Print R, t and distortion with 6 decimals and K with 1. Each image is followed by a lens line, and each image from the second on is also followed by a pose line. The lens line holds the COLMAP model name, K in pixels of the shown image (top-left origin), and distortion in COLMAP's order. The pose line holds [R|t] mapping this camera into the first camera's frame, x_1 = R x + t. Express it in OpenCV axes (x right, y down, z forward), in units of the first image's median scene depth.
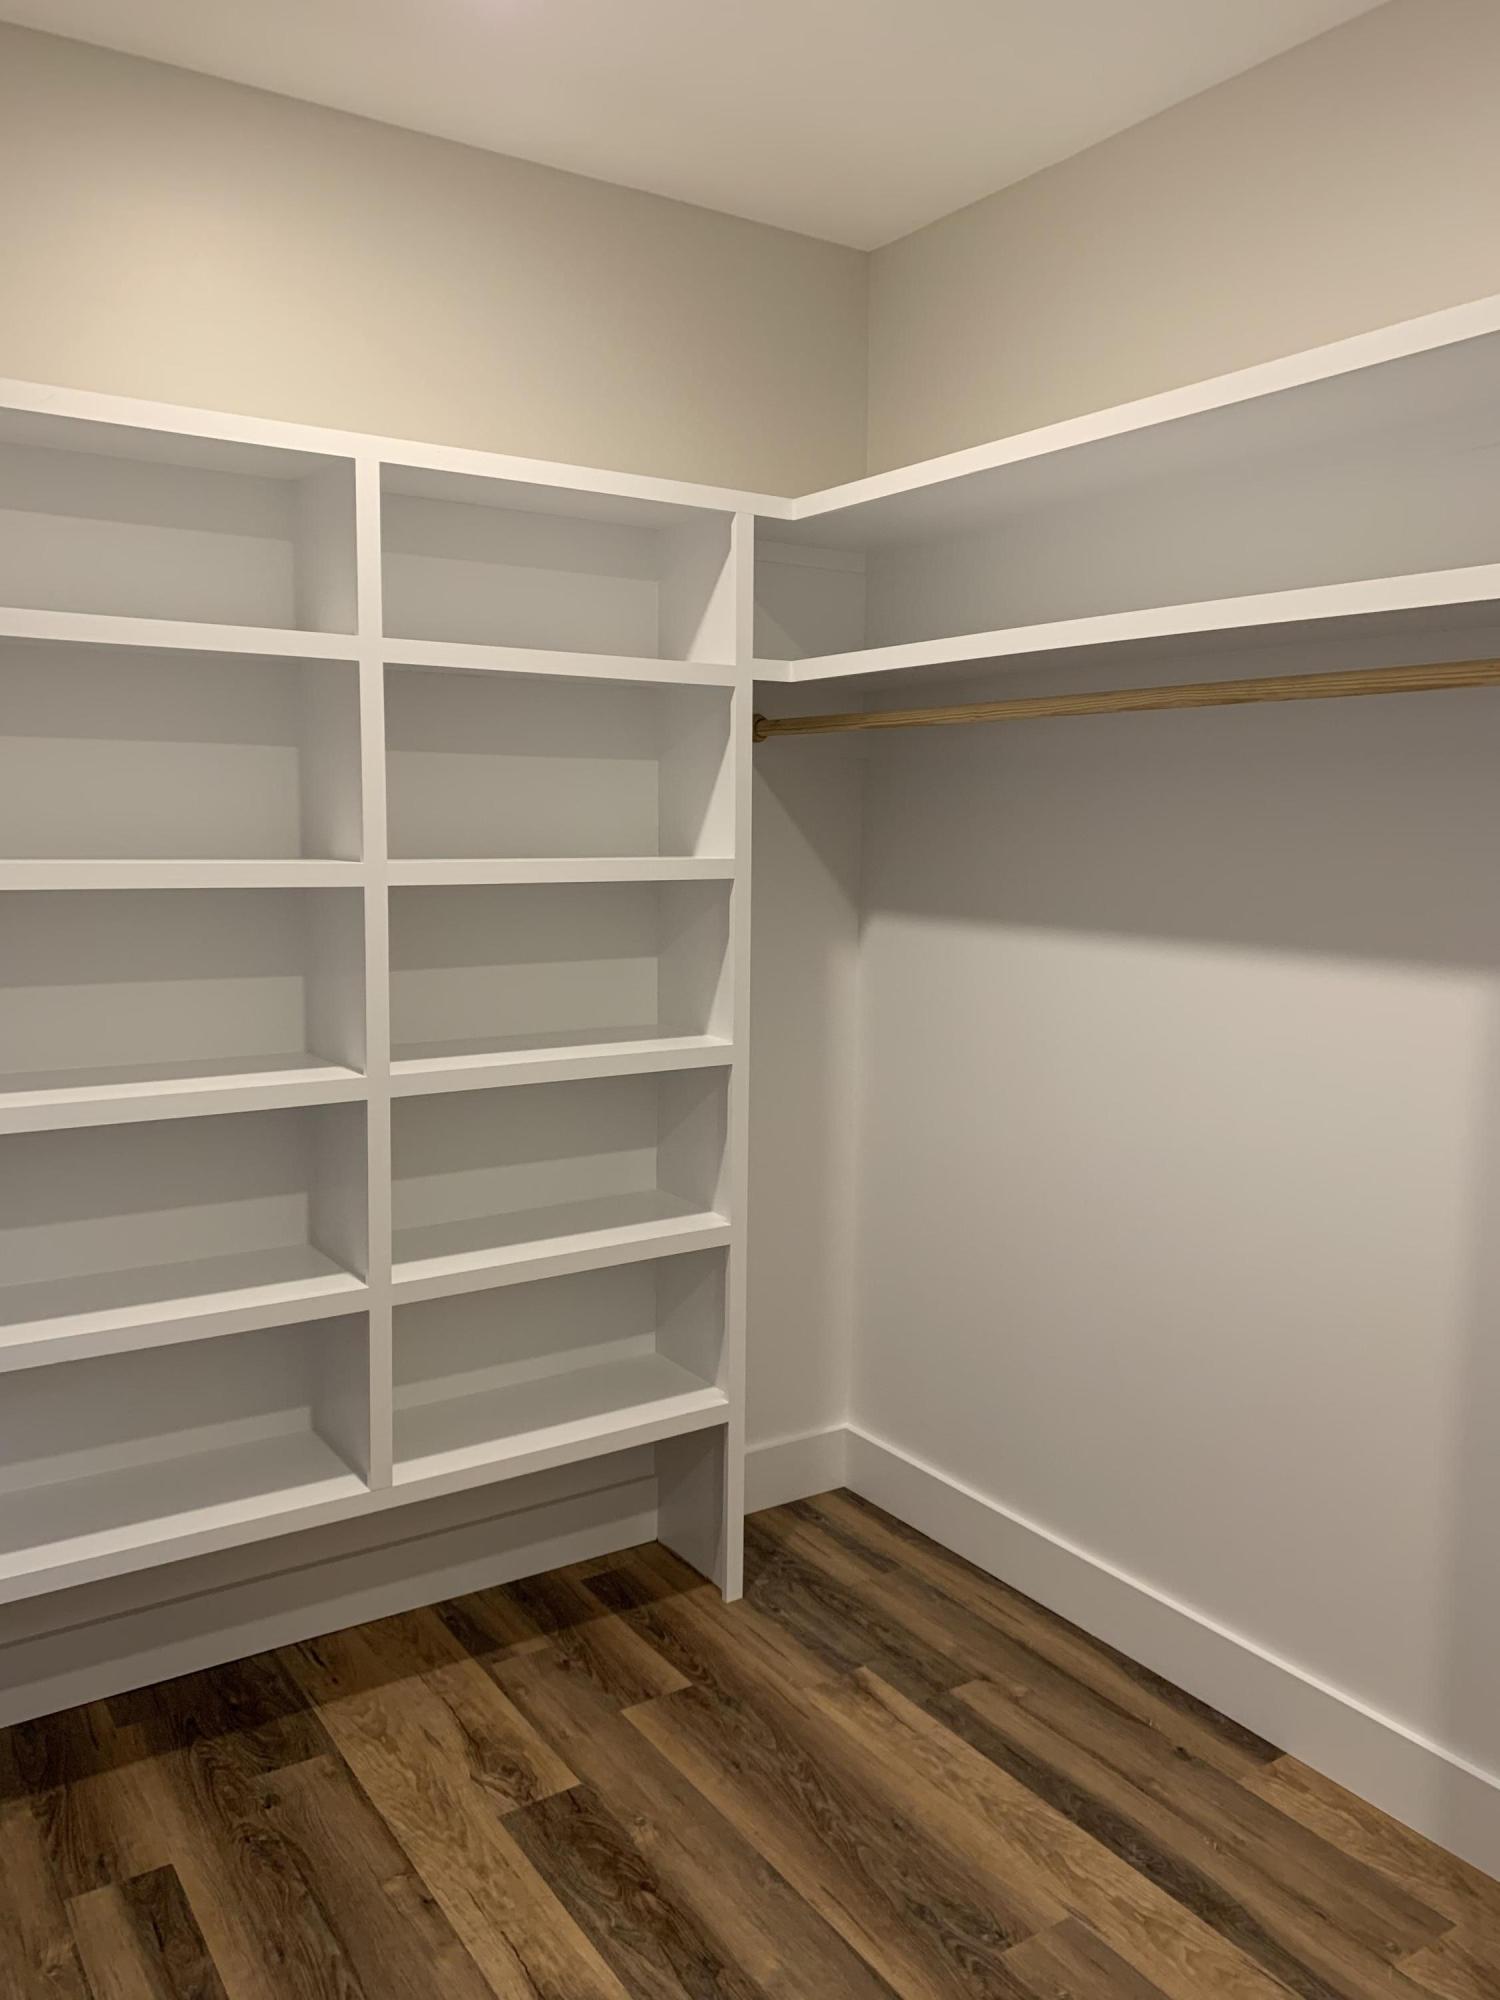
lens RADIAL K [[1535.0, 0, 750.0], [0, 1535.0, 1000.0], [0, 0, 1]] dist [0.024018, -0.009636]
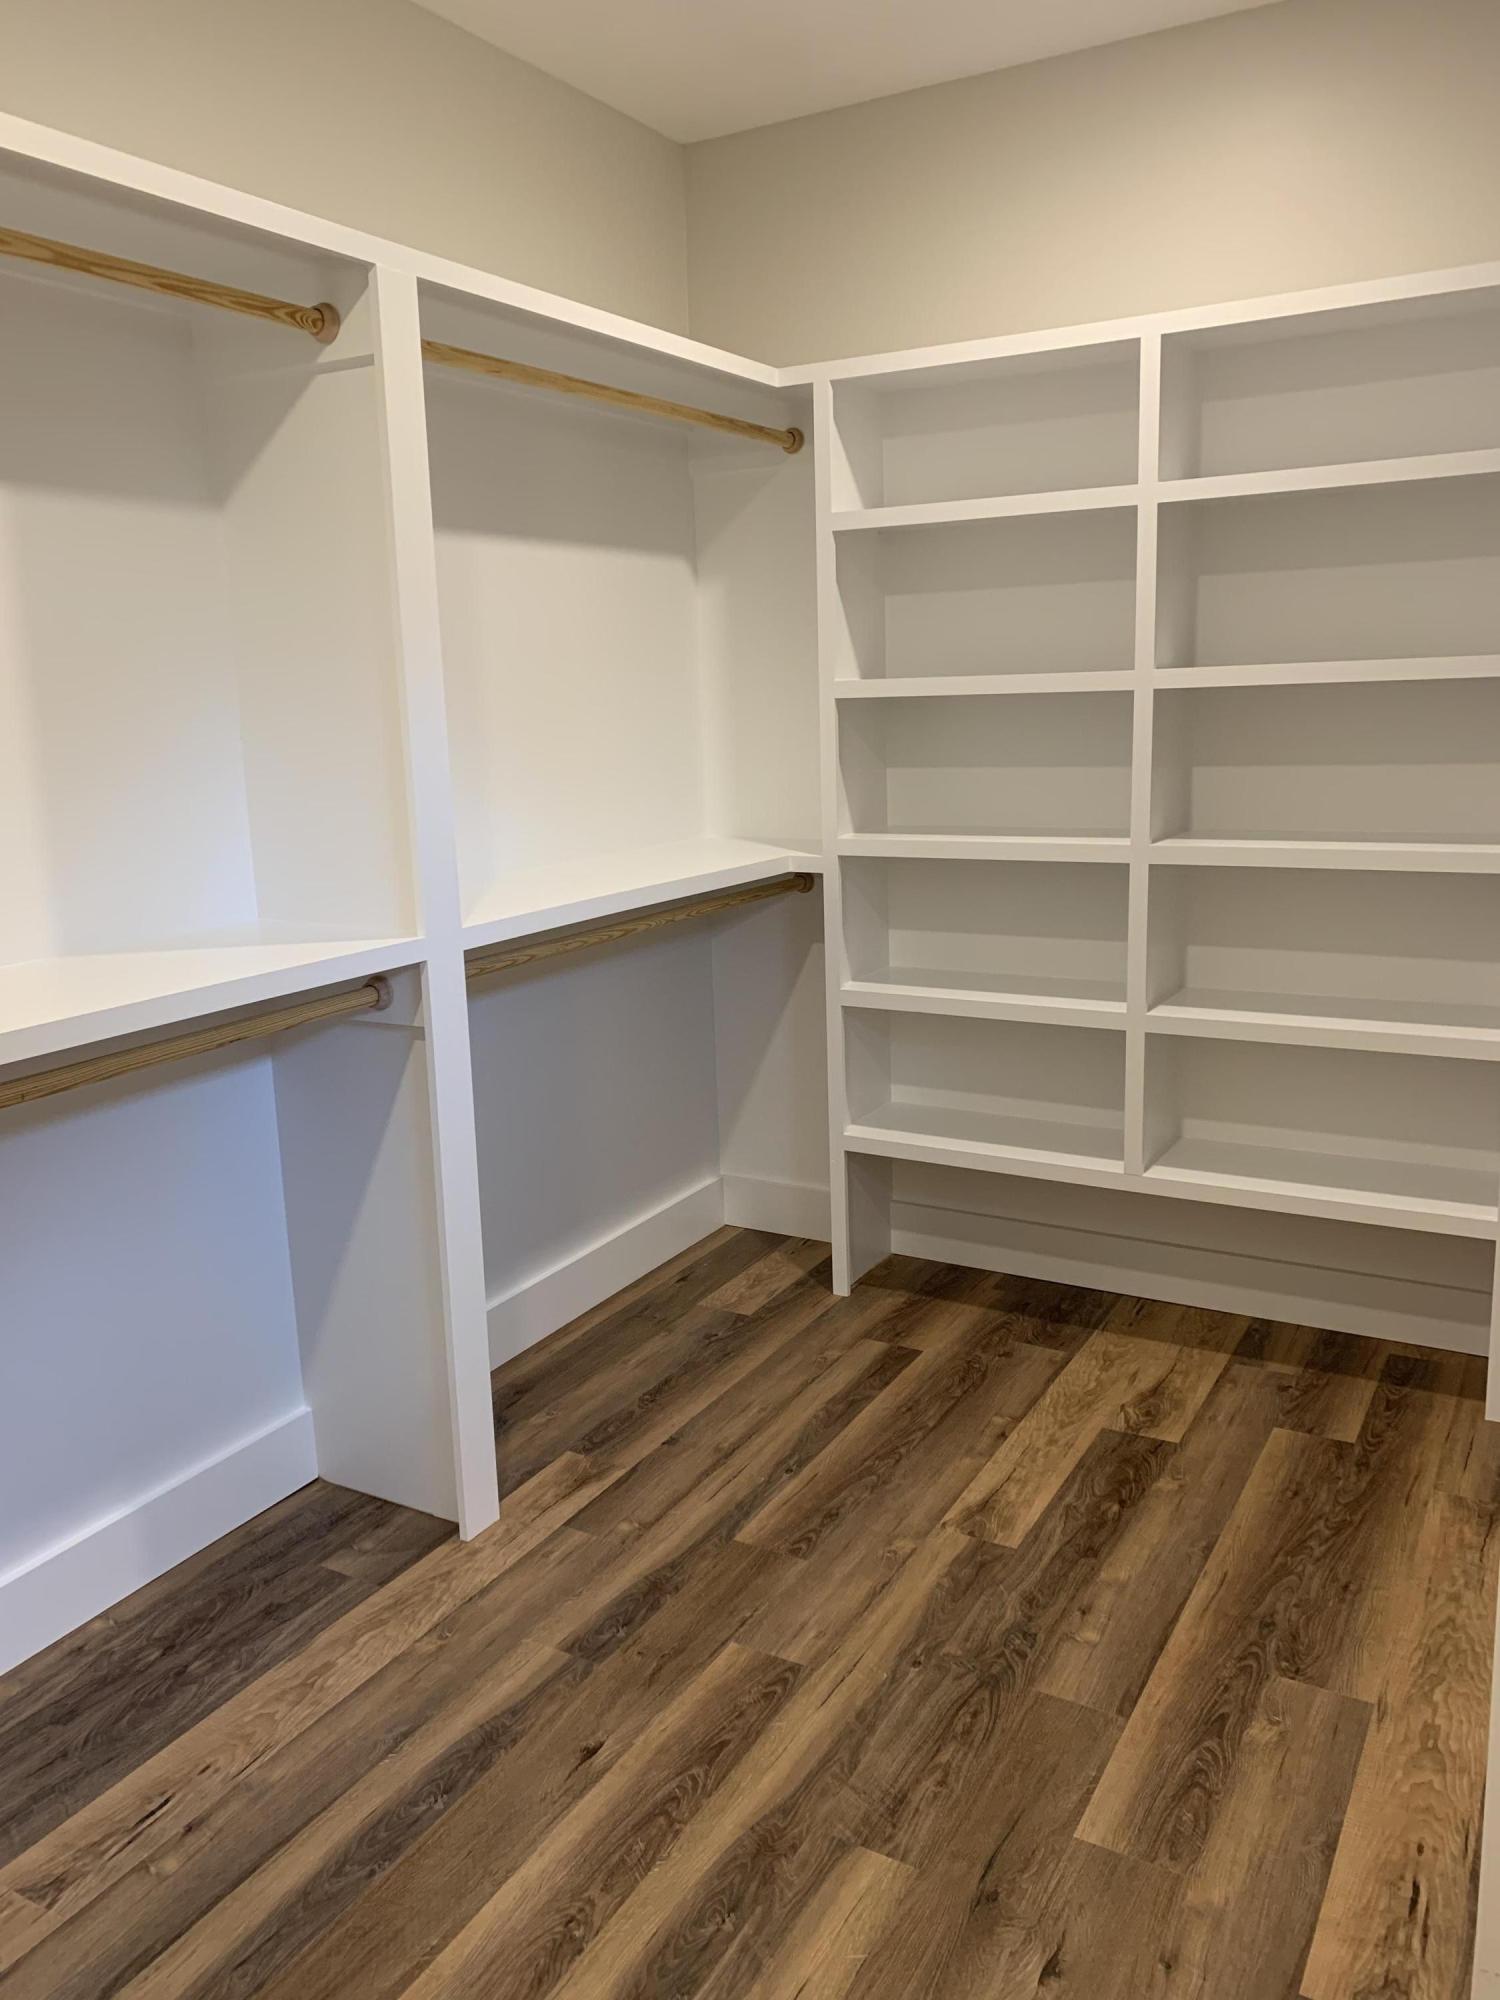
lens RADIAL K [[1526.0, 0, 745.5], [0, 1526.0, 987.4], [0, 0, 1]] dist [0.001236, -0.000145]
pose [[0.439430, 0.142109, -0.886965, 0.752555], [-0.064569, 0.989850, 0.126604, 0.028883], [0.895953, 0.001637, 0.444146, 0.172501]]
